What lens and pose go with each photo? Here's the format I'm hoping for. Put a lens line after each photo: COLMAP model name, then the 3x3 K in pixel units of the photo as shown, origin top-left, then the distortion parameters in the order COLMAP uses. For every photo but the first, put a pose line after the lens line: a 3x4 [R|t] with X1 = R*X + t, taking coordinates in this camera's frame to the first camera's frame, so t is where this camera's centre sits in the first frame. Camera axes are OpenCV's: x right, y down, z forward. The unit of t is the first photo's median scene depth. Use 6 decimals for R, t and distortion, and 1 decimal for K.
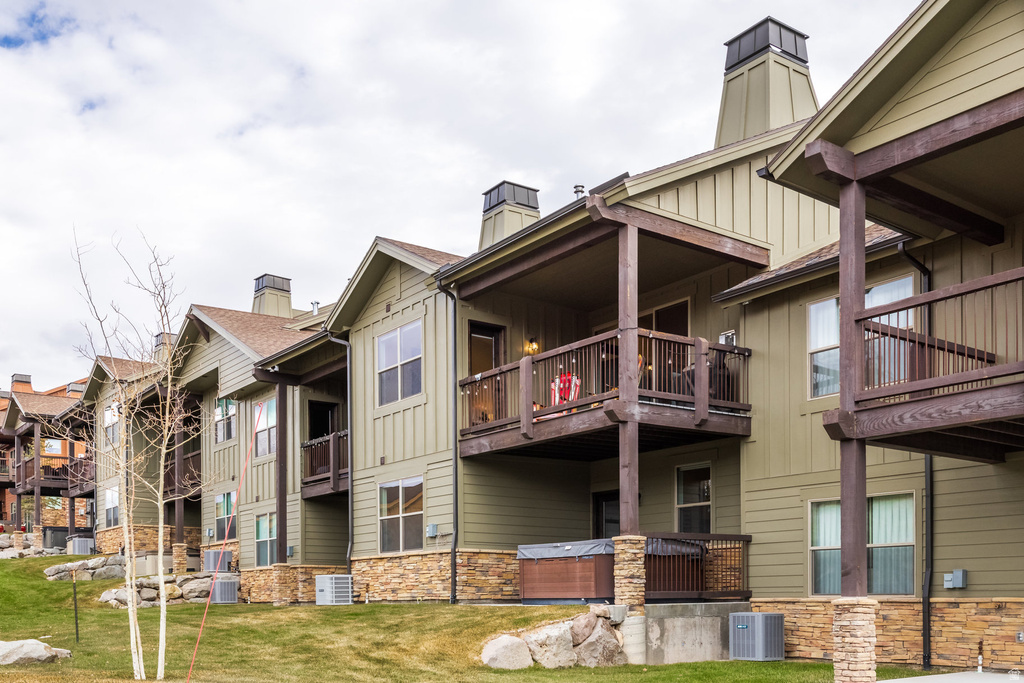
lens RADIAL K [[983.7, 0, 511.9], [0, 983.7, 356.3], [0, 0, 1]] dist [0.037160, -0.002370]
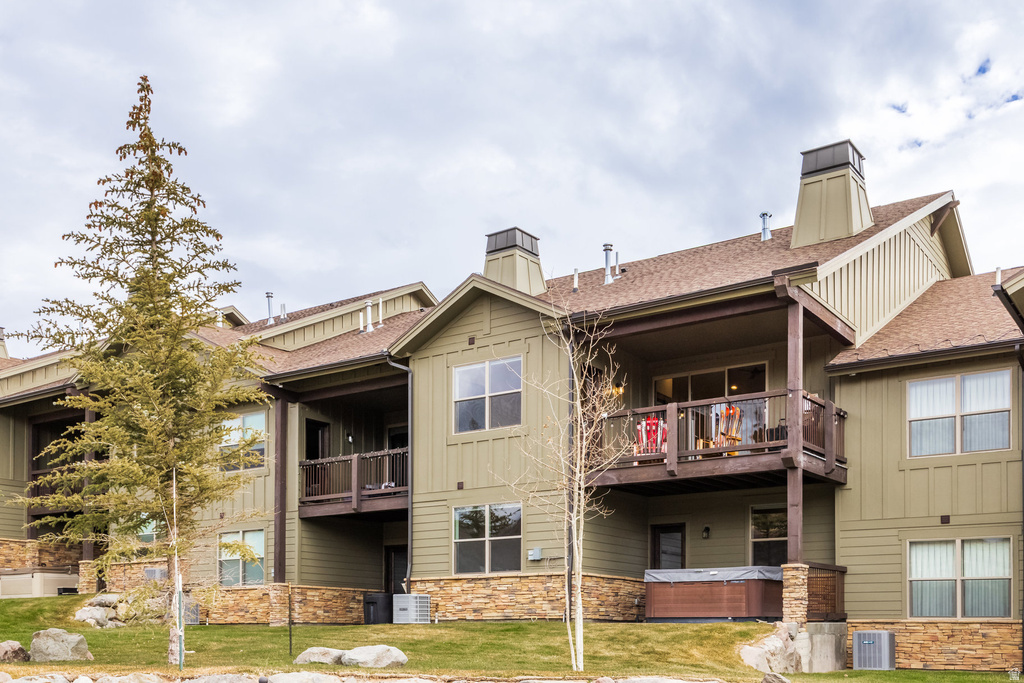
lens RADIAL K [[1004.6, 0, 512.0], [0, 1004.6, 341.5], [0, 0, 1]] dist [0.034295, 0.015068]
pose [[0.945710, 0.097698, 0.309979, -0.481322], [-0.084604, 0.994871, -0.055442, 0.008808], [-0.313806, 0.026207, 0.949125, -0.044794]]
